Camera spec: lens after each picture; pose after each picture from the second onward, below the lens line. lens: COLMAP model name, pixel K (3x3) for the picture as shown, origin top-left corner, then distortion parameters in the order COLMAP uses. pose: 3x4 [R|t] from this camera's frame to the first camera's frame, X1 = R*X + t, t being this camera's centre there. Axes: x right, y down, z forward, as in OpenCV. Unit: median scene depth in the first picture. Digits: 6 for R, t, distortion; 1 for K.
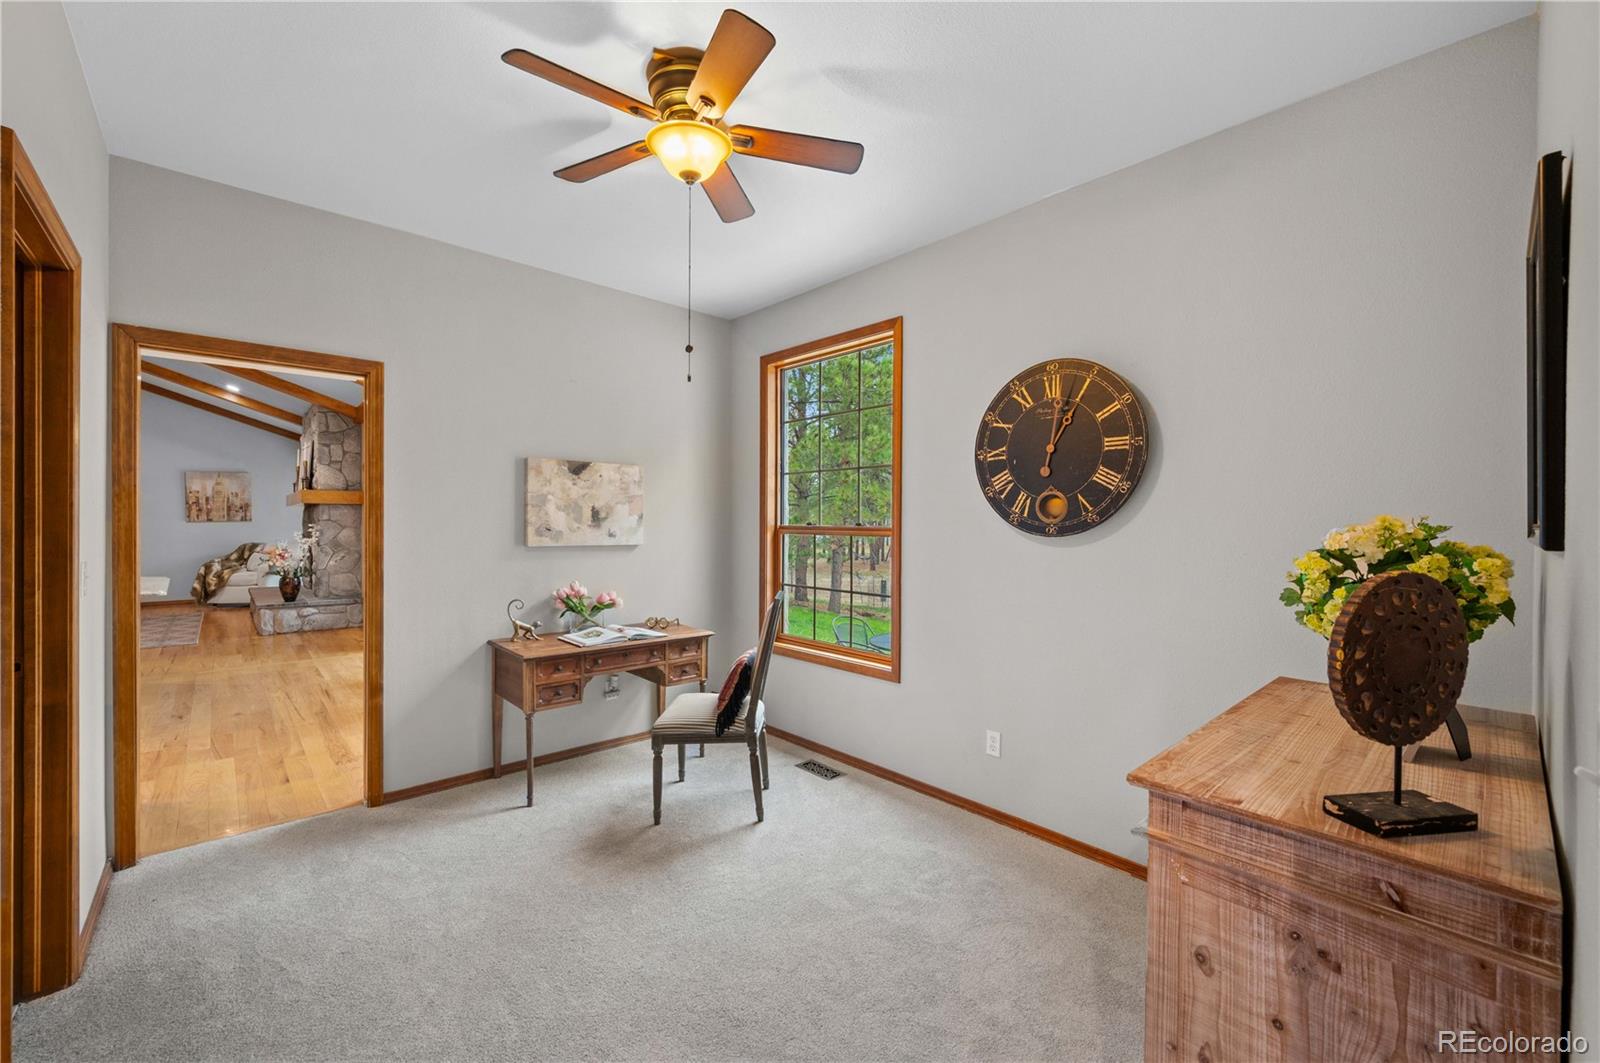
lens RADIAL K [[625.8, 0, 800.8], [0, 625.8, 526.0], [0, 0, 1]] dist [-0.002589, -0.000296]
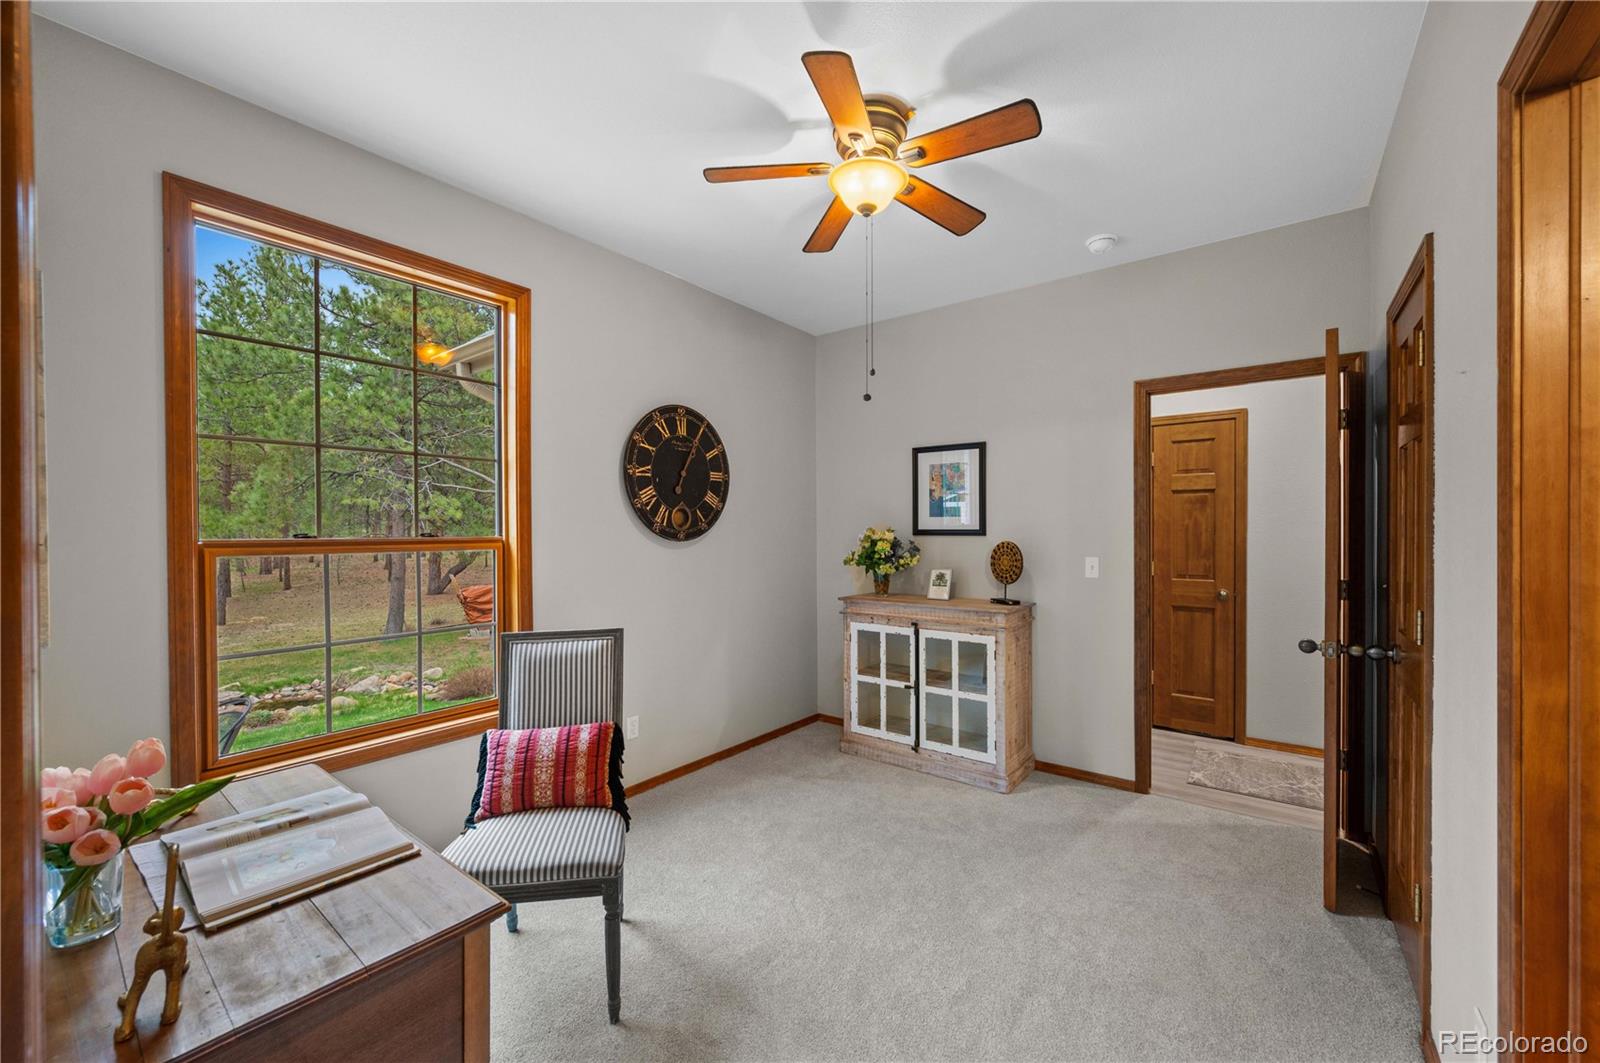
lens RADIAL K [[625.8, 0, 795.8], [0, 625.8, 529.1], [0, 0, 1]] dist [-0.002589, -0.000296]
pose [[-0.162350, -0.004027, 0.986725, -0.886724], [0.010283, 0.999930, 0.005773, -0.012475], [-0.986680, 0.011084, -0.162297, 0.941339]]
